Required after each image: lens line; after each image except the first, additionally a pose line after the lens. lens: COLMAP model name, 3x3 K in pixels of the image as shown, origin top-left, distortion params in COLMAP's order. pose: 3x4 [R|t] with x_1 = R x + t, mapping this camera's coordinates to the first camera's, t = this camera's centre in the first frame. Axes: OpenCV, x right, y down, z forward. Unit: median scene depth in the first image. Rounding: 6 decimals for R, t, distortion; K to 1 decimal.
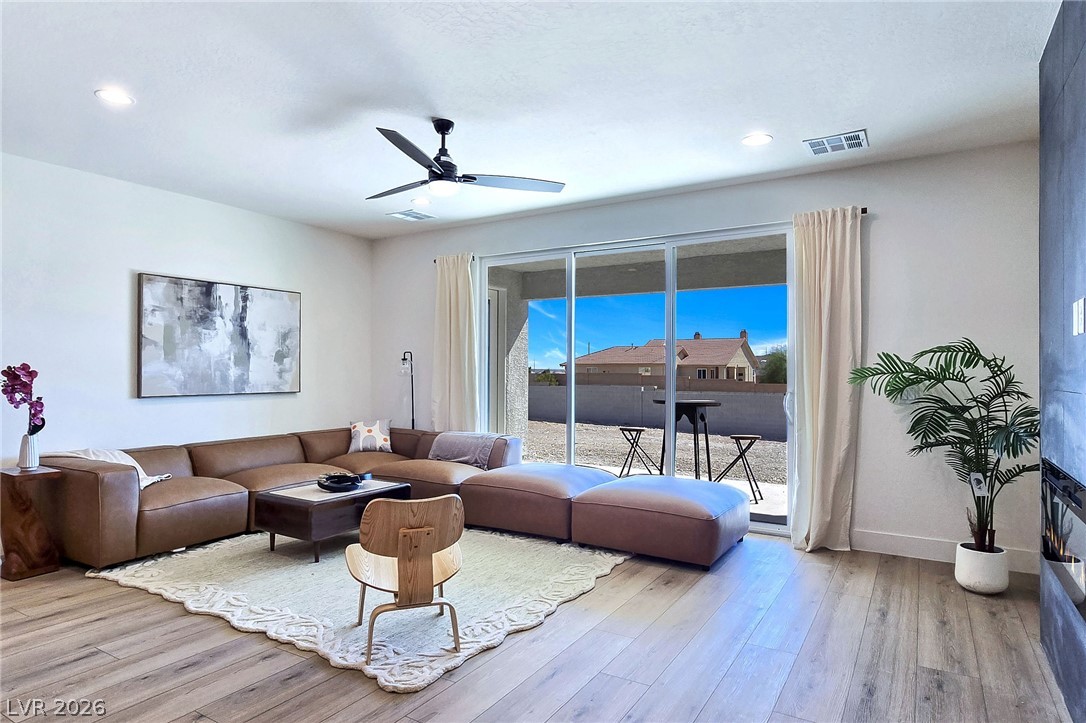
lens RADIAL K [[628.0, 0, 539.5], [0, 628.0, 369.0], [0, 0, 1]] dist [-0.001248, -0.004323]
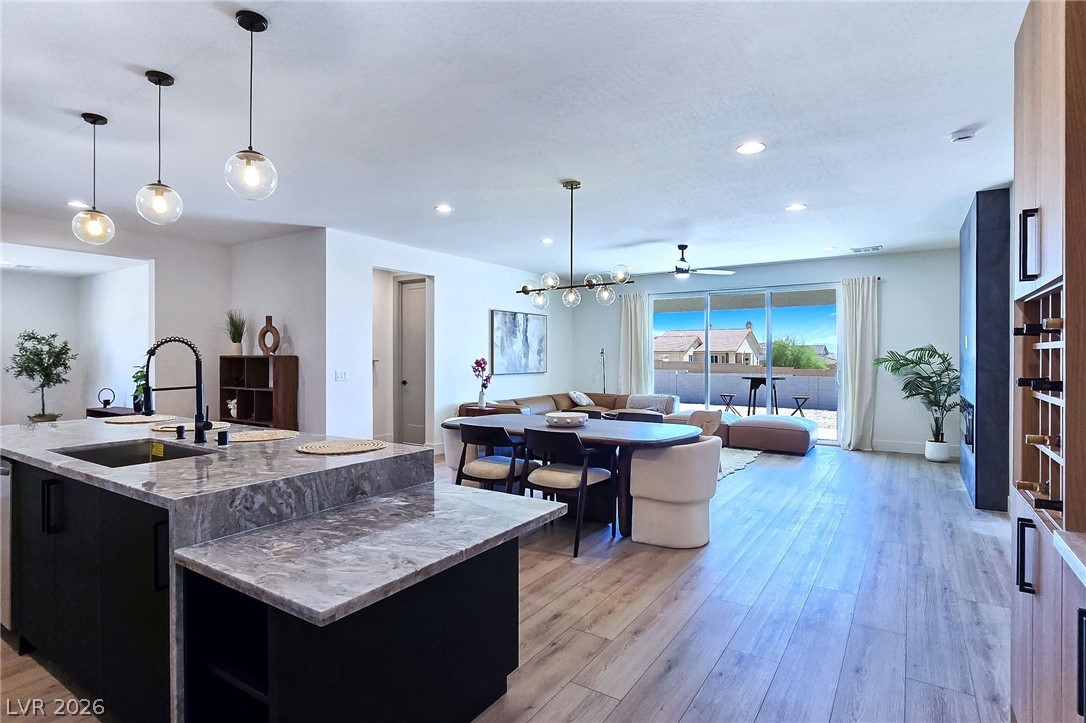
lens RADIAL K [[559.4, 0, 541.1], [0, 559.4, 357.7], [0, 0, 1]] dist [-0.001649, -0.001530]
pose [[0.999534, -0.004785, -0.030139, -0.475714], [0.004926, 0.999977, 0.004601, -0.014866], [0.030116, -0.004747, 0.999535, -0.763240]]
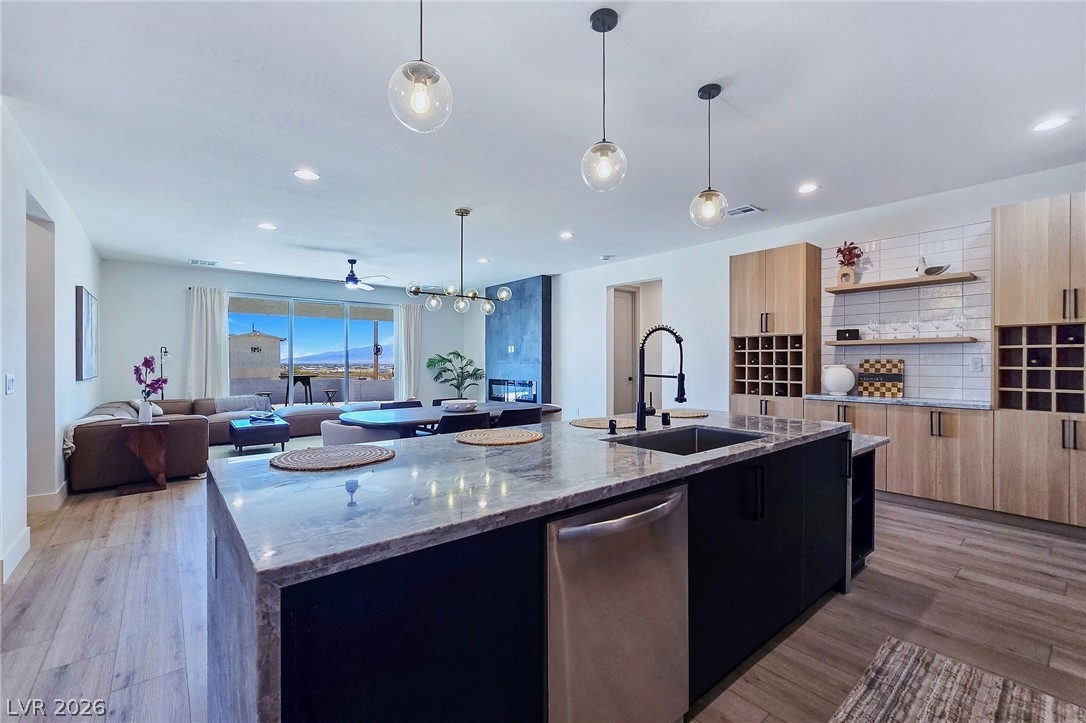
lens RADIAL K [[461.3, 0, 540.3], [0, 461.3, 363.0], [0, 0, 1]] dist [-0.003599, -0.000129]
pose [[0.323247, -0.008477, 0.946277, -1.344097], [-0.001180, 0.999955, 0.009361, -0.001060], [-0.946314, -0.004143, 0.323223, -0.247454]]
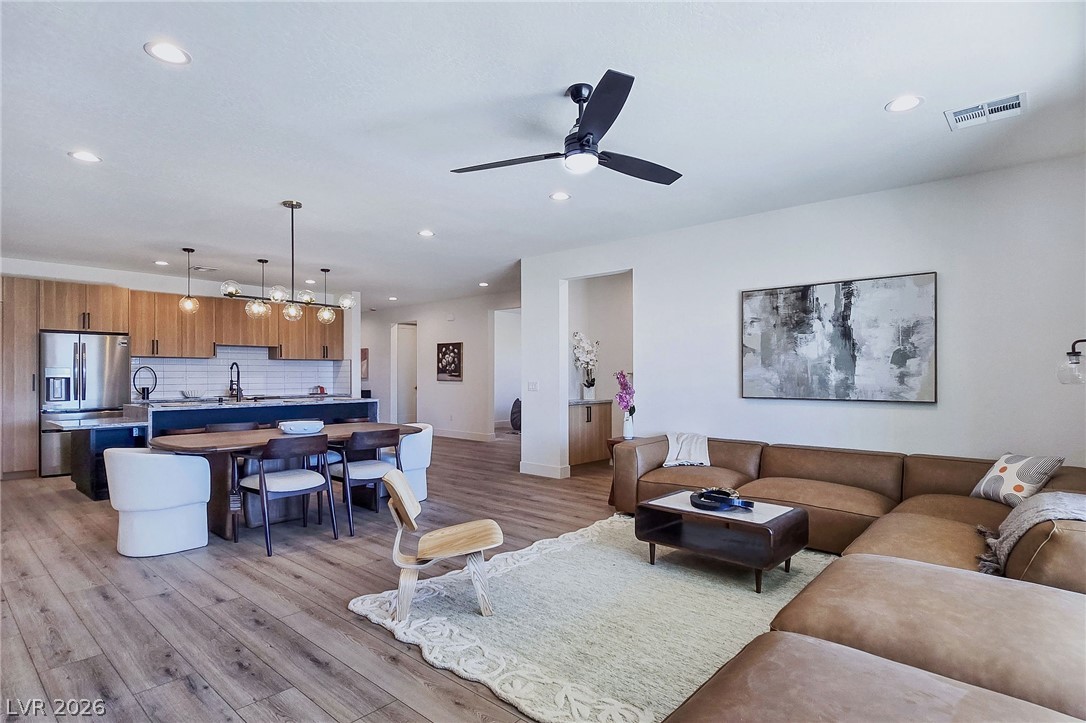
lens RADIAL K [[565.0, 0, 540.1], [0, 565.0, 374.7], [0, 0, 1]] dist [-0.000810, -0.001904]
pose [[-0.177104, -0.001365, -0.984191, 0.512970], [0.002549, 0.999995, -0.001846, 0.003996], [0.984189, -0.002836, -0.177100, 0.882575]]
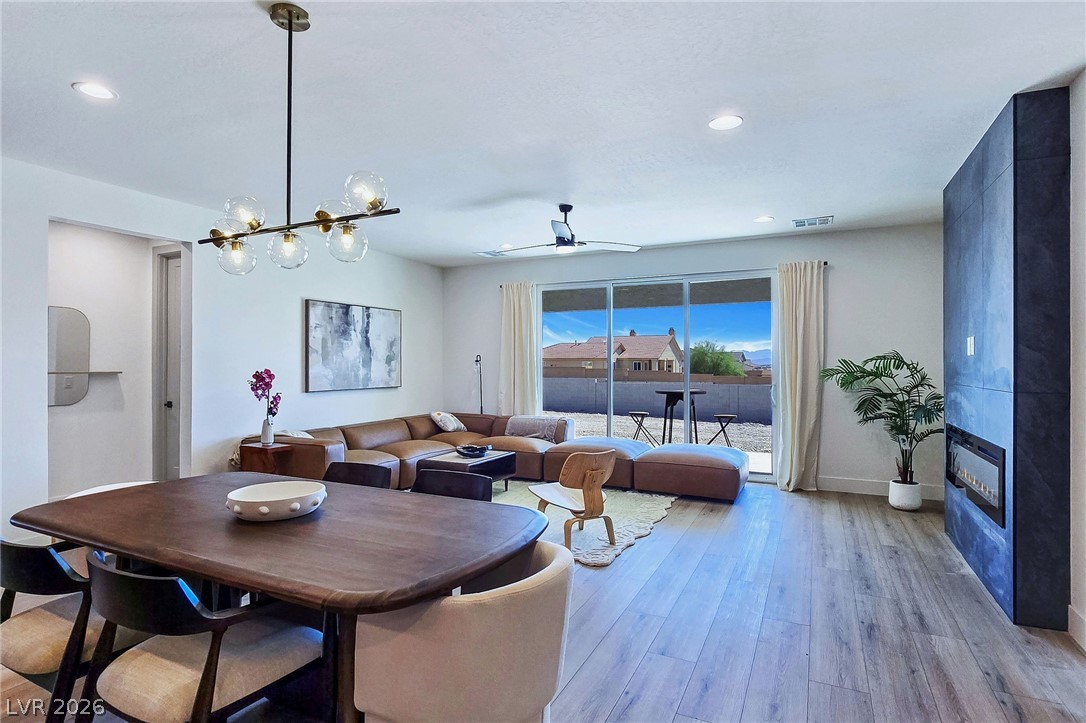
lens RADIAL K [[566.1, 0, 538.7], [0, 566.1, 362.5], [0, 0, 1]] dist [-0.002078, -0.001439]
pose [[0.995587, -0.003914, 0.093762, -0.281042], [0.003768, 0.999991, 0.001735, -0.019694], [-0.093768, -0.001374, 0.995593, -0.270727]]
